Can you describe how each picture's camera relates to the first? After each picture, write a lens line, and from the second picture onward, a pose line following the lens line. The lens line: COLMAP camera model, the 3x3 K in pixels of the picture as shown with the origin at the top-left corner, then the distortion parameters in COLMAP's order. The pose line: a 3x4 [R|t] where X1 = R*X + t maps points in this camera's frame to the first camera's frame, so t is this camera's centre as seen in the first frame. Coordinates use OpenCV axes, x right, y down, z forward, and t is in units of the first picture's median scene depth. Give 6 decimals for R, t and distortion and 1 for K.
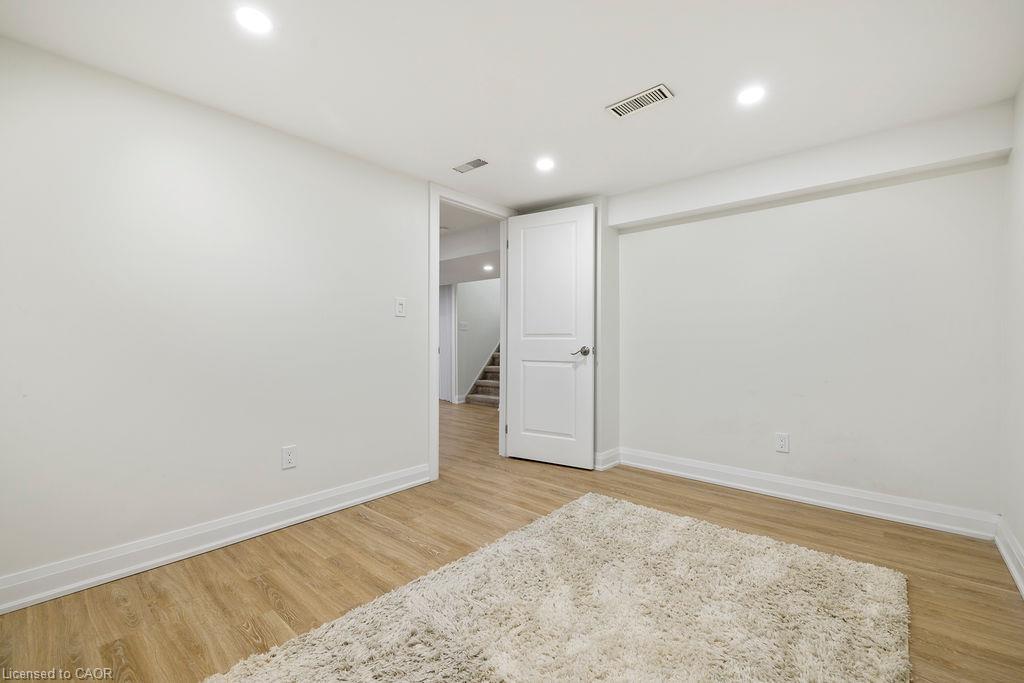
lens RADIAL K [[431.7, 0, 514.0], [0, 431.7, 340.0], [0, 0, 1]] dist [0.003277, -0.000645]
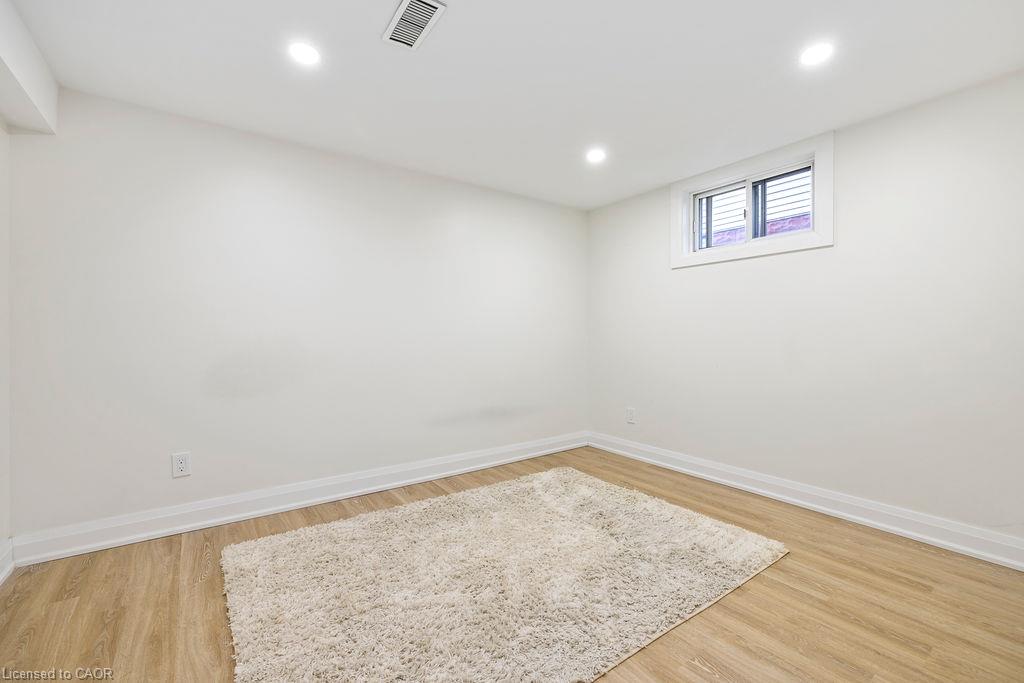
lens RADIAL K [[431.7, 0, 512.8], [0, 431.7, 341.5], [0, 0, 1]] dist [0.003277, -0.000645]
pose [[-0.976028, 0.000983, 0.217642, -0.060495], [0.003167, 0.999948, 0.009689, 0.006837], [-0.217621, 0.010146, -0.975981, 1.956581]]
